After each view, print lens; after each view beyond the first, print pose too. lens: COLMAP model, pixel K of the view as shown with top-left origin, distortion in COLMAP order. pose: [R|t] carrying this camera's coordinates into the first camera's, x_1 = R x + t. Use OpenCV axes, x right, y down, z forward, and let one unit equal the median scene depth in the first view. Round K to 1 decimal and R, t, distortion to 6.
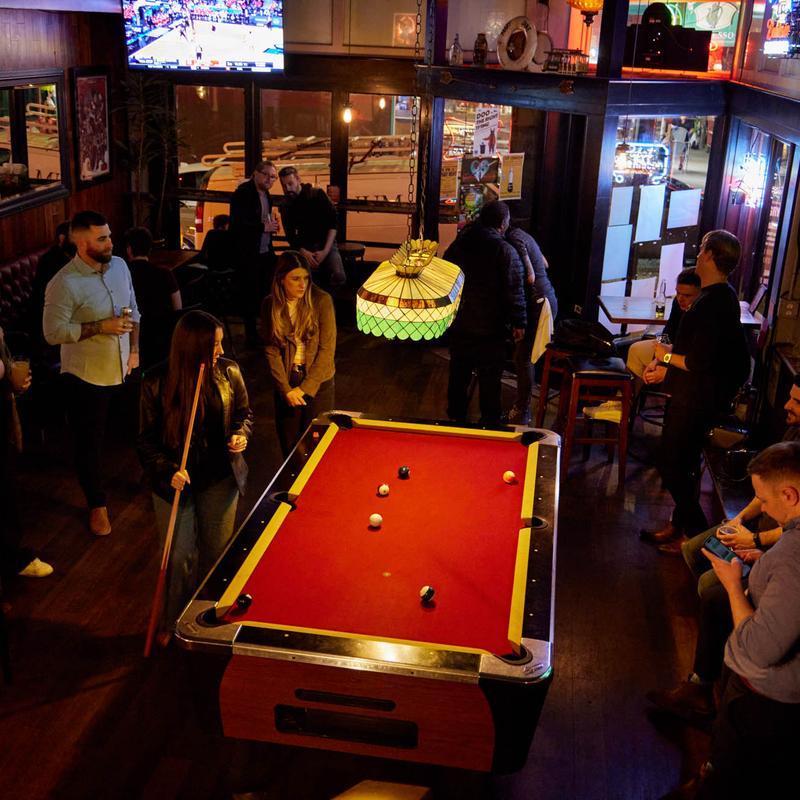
lens RADIAL K [[1039.9, 0, 399.0], [0, 1039.9, 404.1], [0, 0, 1]] dist [0.011743, 0.000000]
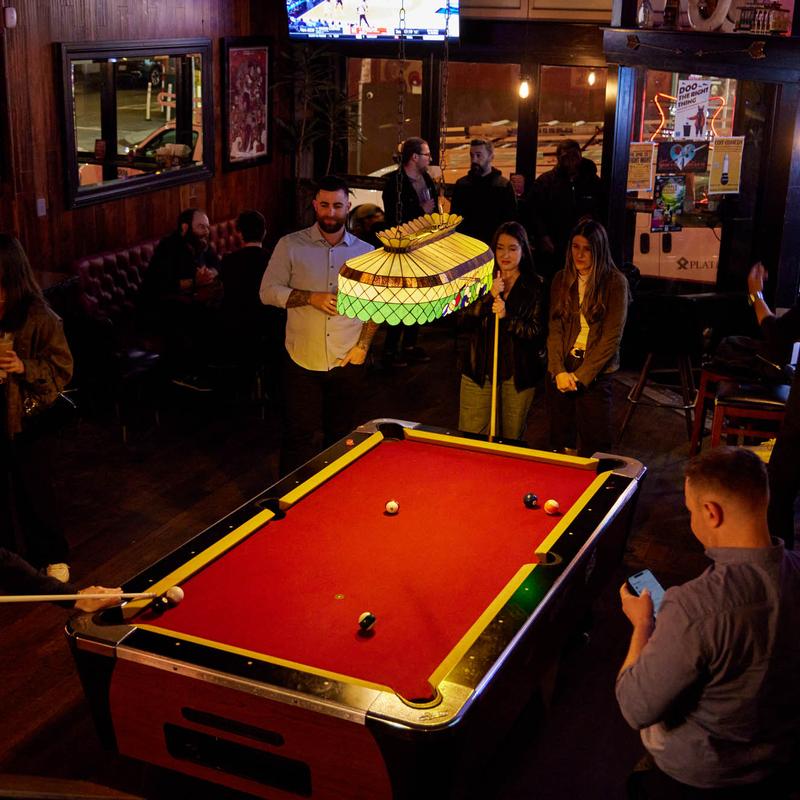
lens RADIAL K [[1250.0, 0, 399.7], [0, 1250.0, 395.9], [0, 0, 1]] dist [0.010141, 0.000000]
pose [[0.965161, 0.062927, -0.253975, 0.129953], [-0.074499, 0.996564, -0.036195, 0.015164], [0.250825, 0.053855, 0.966533, 0.006849]]
